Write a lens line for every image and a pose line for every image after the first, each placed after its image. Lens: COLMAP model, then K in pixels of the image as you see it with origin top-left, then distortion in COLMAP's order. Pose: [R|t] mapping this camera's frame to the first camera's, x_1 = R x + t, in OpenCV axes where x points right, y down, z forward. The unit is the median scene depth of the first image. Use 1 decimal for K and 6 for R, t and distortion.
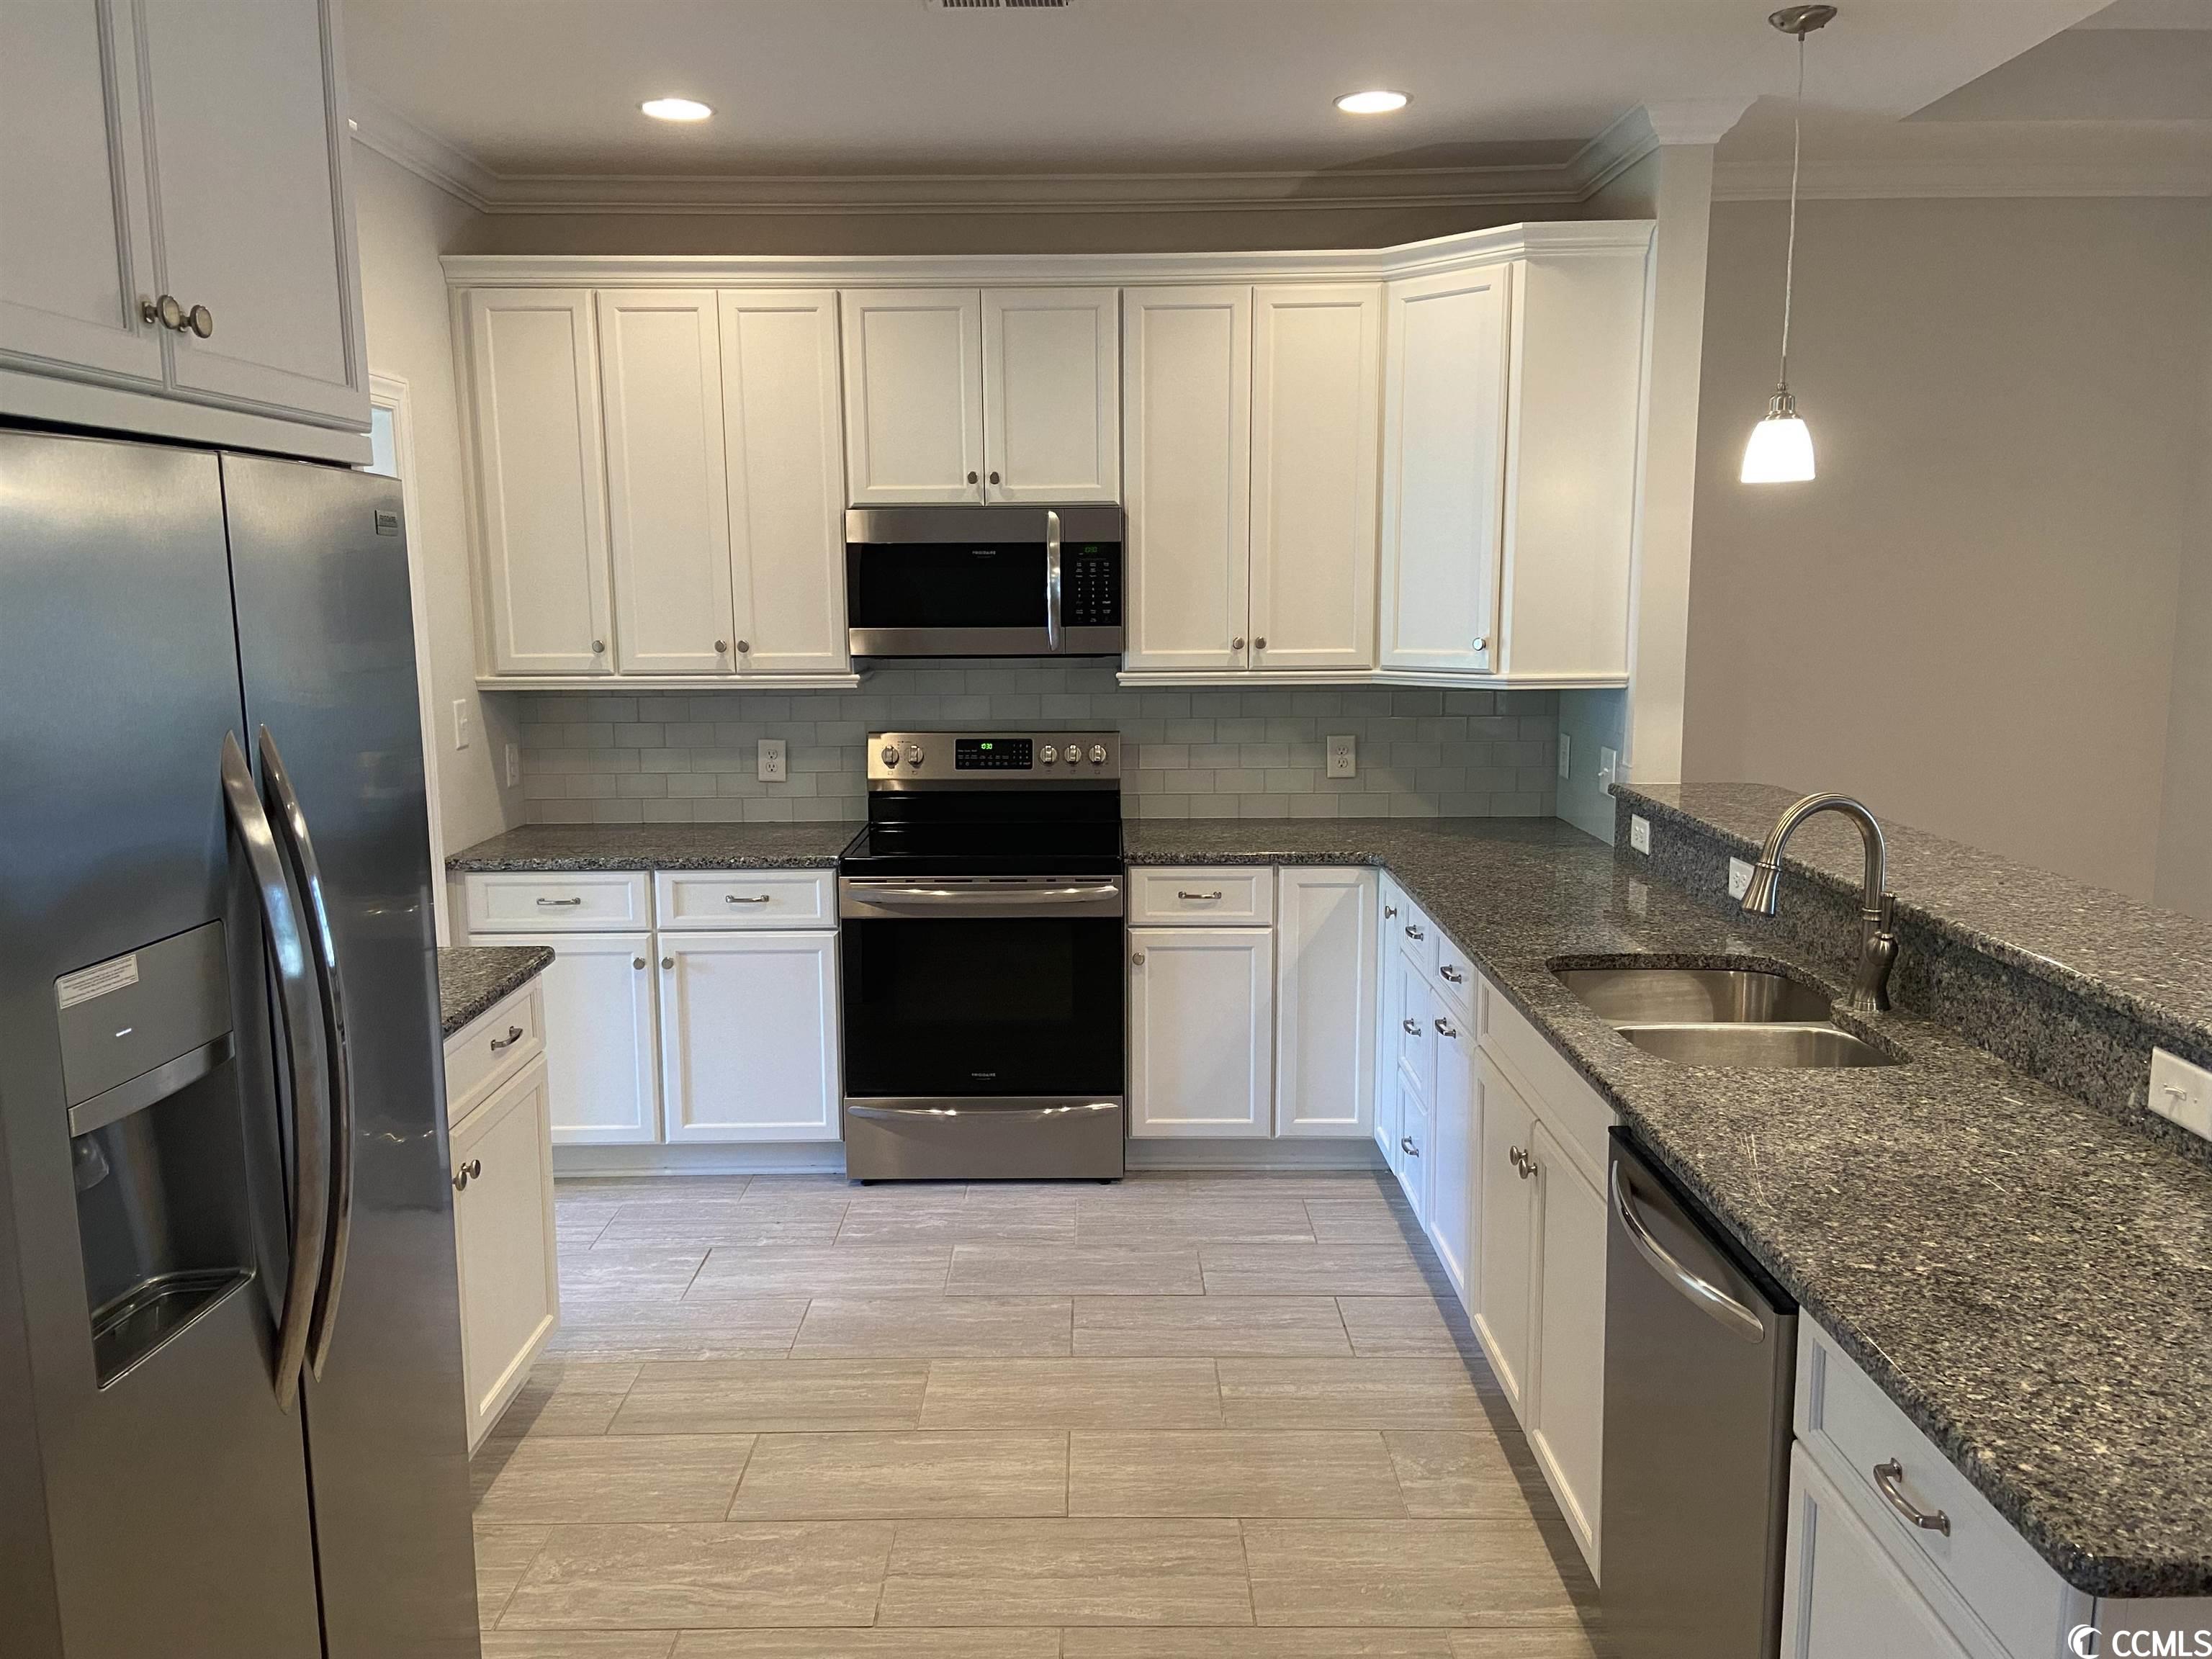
lens RADIAL K [[1665.4, 0, 1101.7], [0, 1665.4, 835.2], [0, 0, 1]] dist [0.072423, -0.069792]
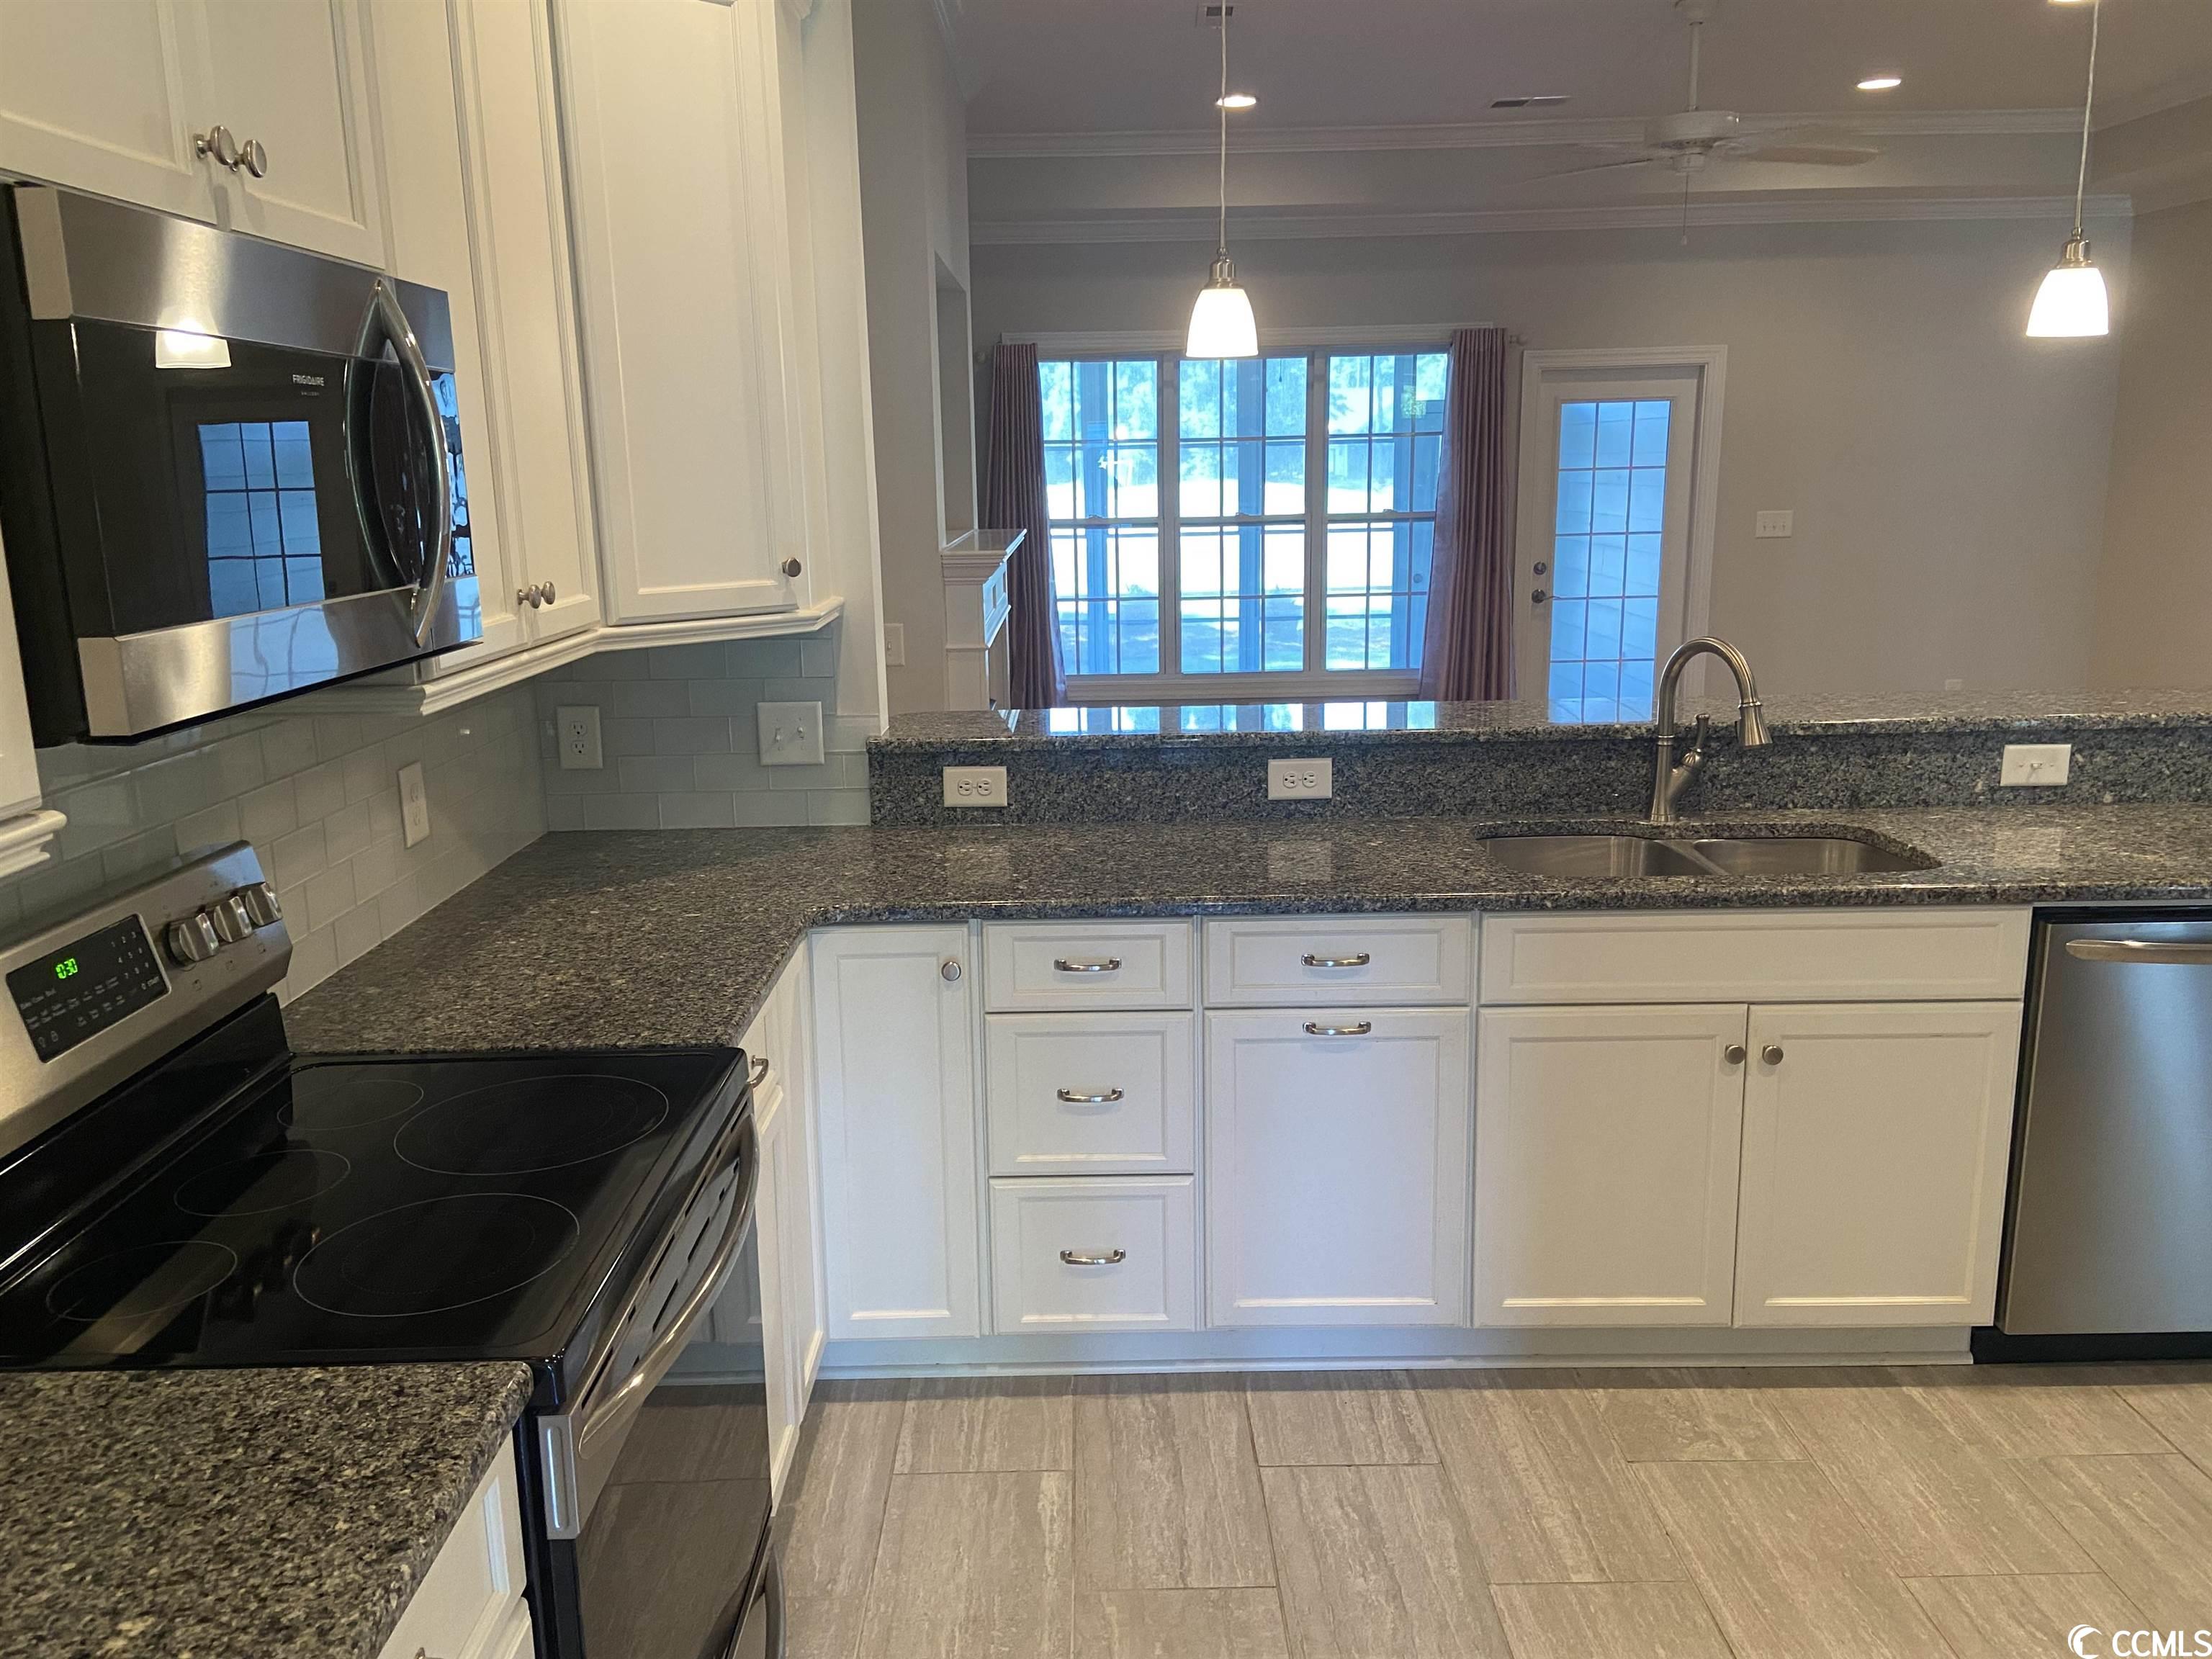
lens RADIAL K [[1665.4, 0, 1090.6], [0, 1665.4, 828.3], [0, 0, 1]] dist [0.072423, -0.069792]
pose [[-0.005353, -0.201029, 0.979571, -0.477682], [0.174111, 0.964435, 0.198874, -0.134290], [-0.984711, 0.171619, 0.029838, 0.942007]]
